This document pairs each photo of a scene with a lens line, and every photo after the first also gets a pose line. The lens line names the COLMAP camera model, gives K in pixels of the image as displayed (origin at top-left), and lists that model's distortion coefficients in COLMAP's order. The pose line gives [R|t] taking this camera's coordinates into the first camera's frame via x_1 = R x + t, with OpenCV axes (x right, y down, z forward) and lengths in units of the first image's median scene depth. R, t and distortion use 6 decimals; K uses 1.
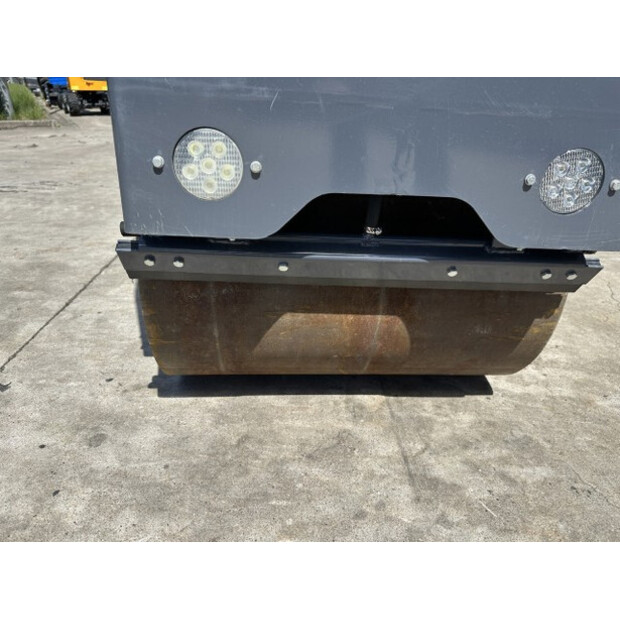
lens RADIAL K [[438.4, 0, 315.0], [0, 438.4, 314.6], [0, 0, 1]] dist [0.046627, -0.060153]
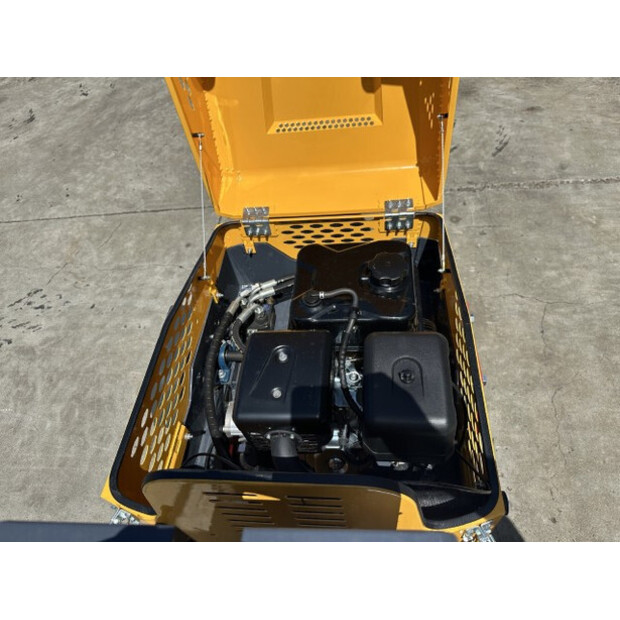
lens RADIAL K [[438.4, 0, 312.6], [0, 438.4, 308.0], [0, 0, 1]] dist [0.046627, -0.060153]
pose [[0.980478, -0.002153, -0.196616, 0.222796], [0.083366, 0.910168, 0.405763, -1.863209], [0.178080, -0.414233, 0.892580, 1.111939]]
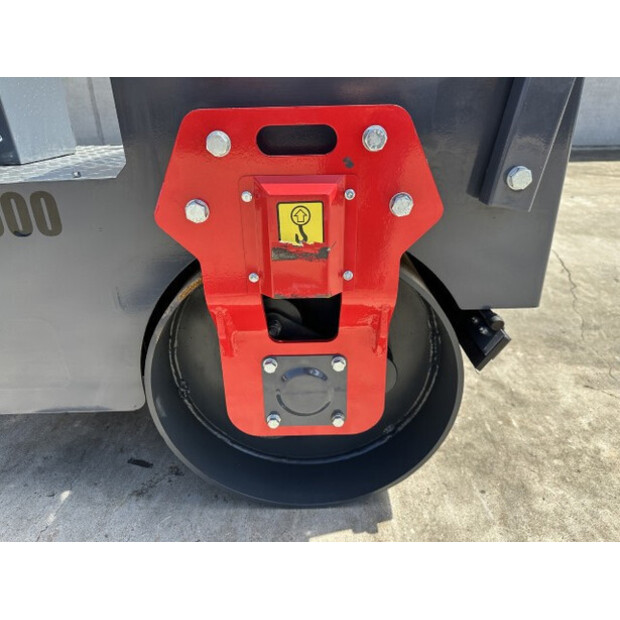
lens RADIAL K [[438.4, 0, 307.3], [0, 438.4, 307.5], [0, 0, 1]] dist [0.046627, -0.060153]
pose [[0.070855, -0.472940, 0.878241, -0.976271], [0.465966, 0.794176, 0.390077, -0.609444], [-0.881961, 0.381592, 0.276645, 0.738864]]
